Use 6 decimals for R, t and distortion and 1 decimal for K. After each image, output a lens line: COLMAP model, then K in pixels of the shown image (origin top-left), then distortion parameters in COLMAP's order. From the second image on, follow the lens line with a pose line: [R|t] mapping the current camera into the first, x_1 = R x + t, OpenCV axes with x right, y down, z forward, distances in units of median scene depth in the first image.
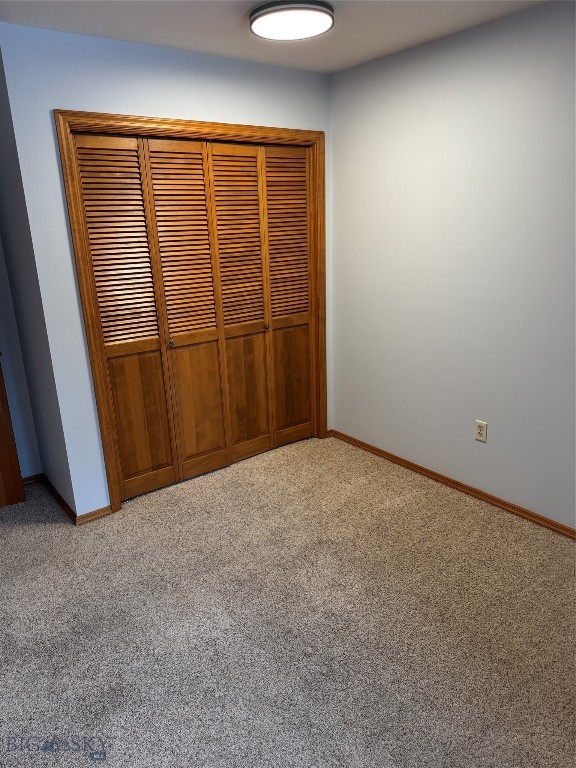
lens RADIAL K [[551.8, 0, 288.0], [0, 551.8, 384.0], [0, 0, 1]] dist [0.102007, -0.002466]
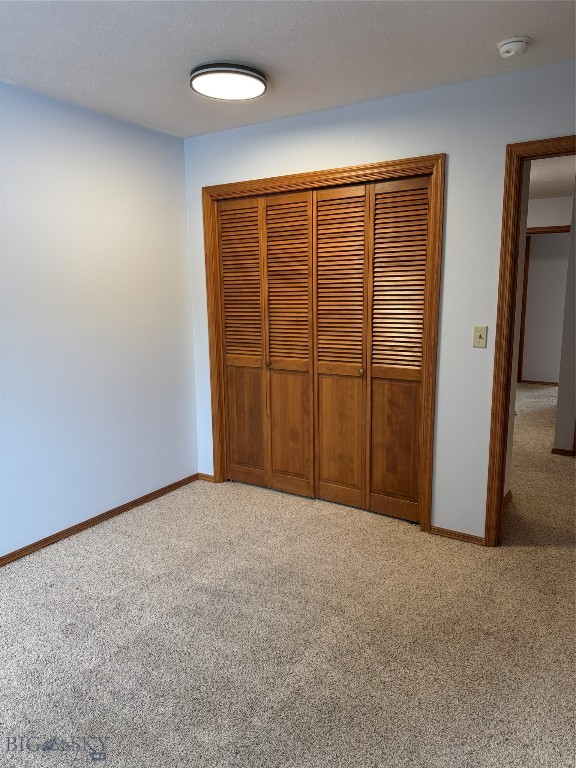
lens RADIAL K [[539.2, 0, 287.1], [0, 539.2, 387.4], [0, 0, 1]] dist [0.107399, -0.166866]
pose [[0.354050, 0.235899, -0.904986, 0.739118], [-0.249120, 0.956492, 0.151864, -0.190859], [0.901437, 0.171683, 0.397413, 0.534661]]
